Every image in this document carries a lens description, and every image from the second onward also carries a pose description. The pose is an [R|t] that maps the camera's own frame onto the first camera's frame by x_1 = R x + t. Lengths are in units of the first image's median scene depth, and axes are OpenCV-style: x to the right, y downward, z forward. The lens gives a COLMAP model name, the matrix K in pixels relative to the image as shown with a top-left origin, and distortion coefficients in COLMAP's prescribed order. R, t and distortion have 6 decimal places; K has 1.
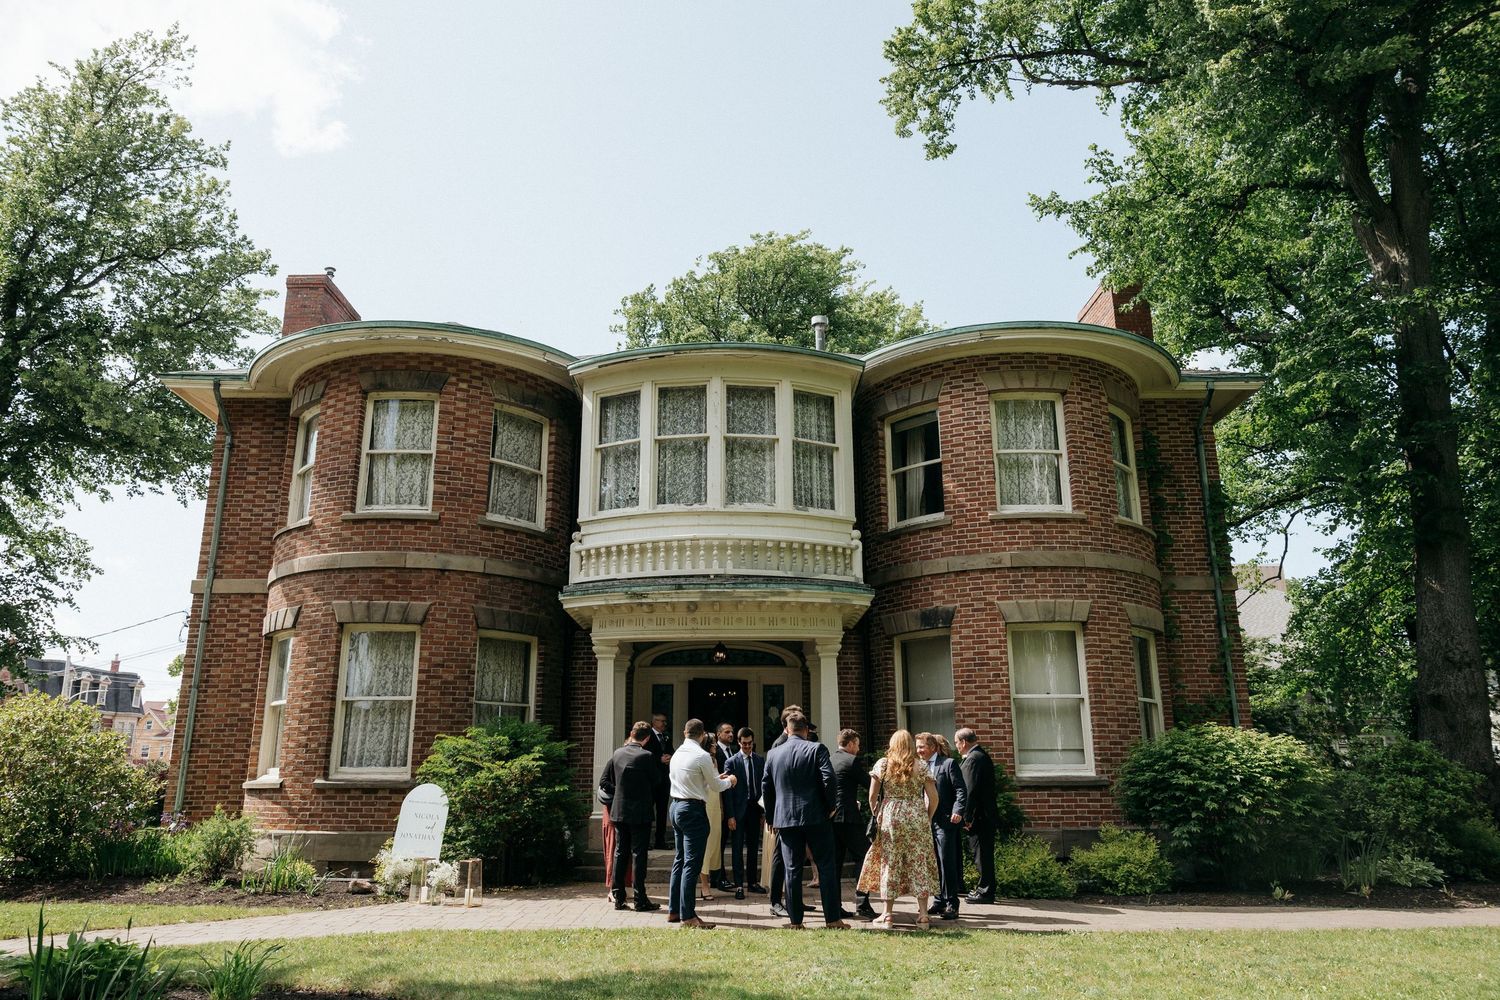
lens RADIAL K [[1059.7, 0, 750.0], [0, 1059.7, 500.0], [0, 0, 1]] dist [0.000737, 0.001257]
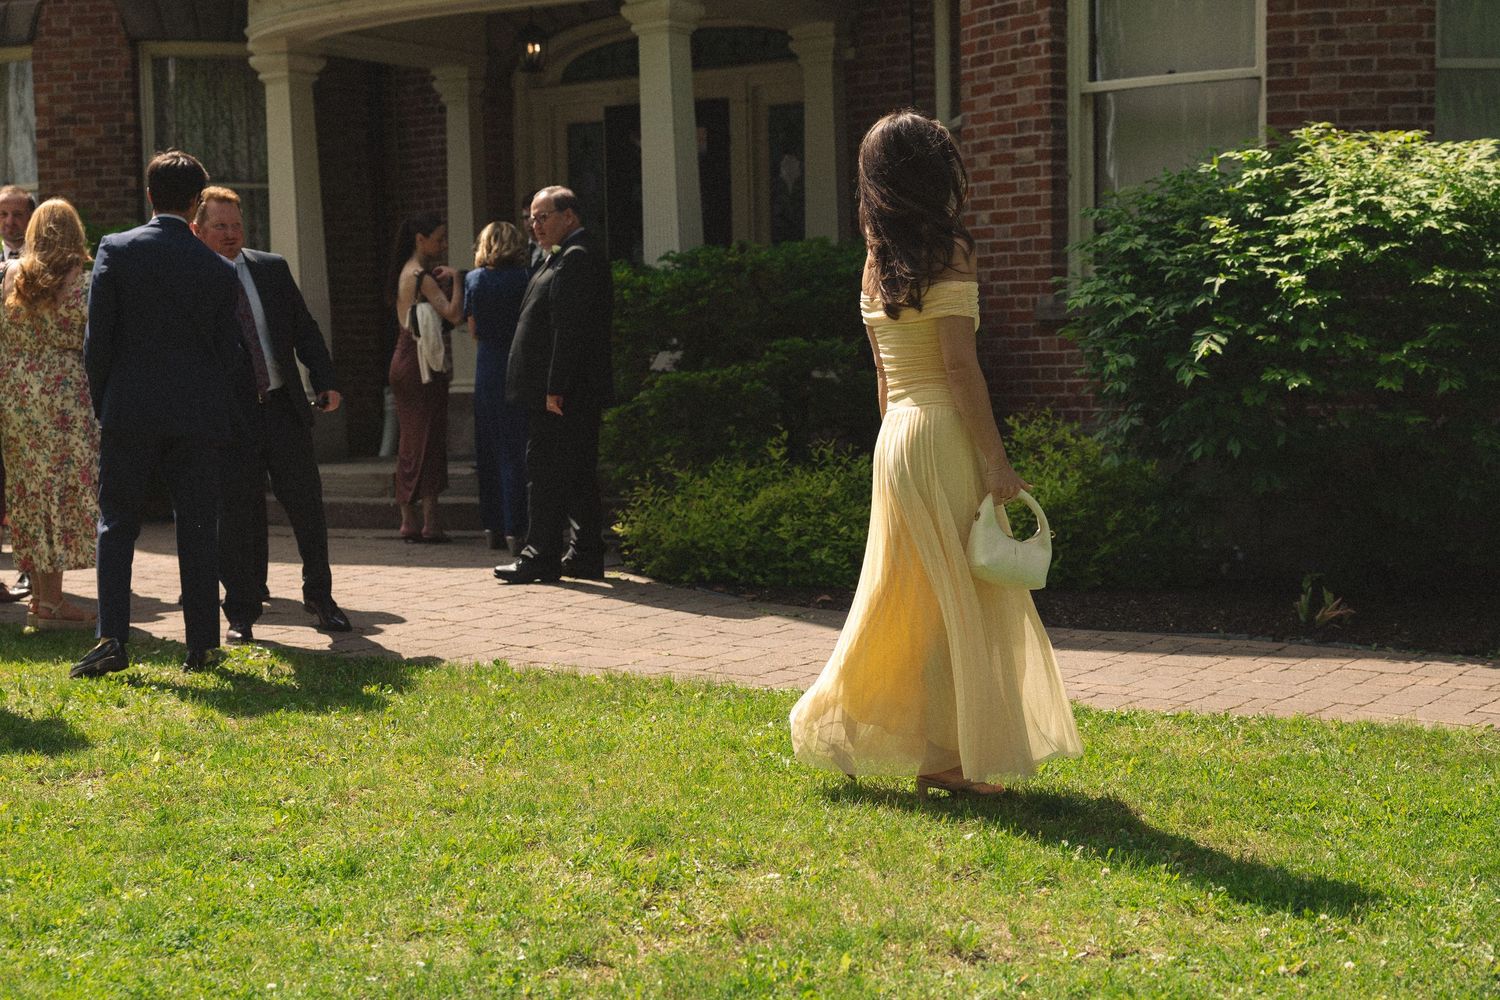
lens RADIAL K [[2253.5, 0, 750.0], [0, 2253.5, 500.0], [0, 0, 1]] dist [0.017886, 0.086420]
pose [[0.807097, 0.024683, -0.589903, 0.628367], [0.168485, 0.947952, 0.270184, 0.088422], [0.565869, -0.317454, 0.760930, 0.283236]]
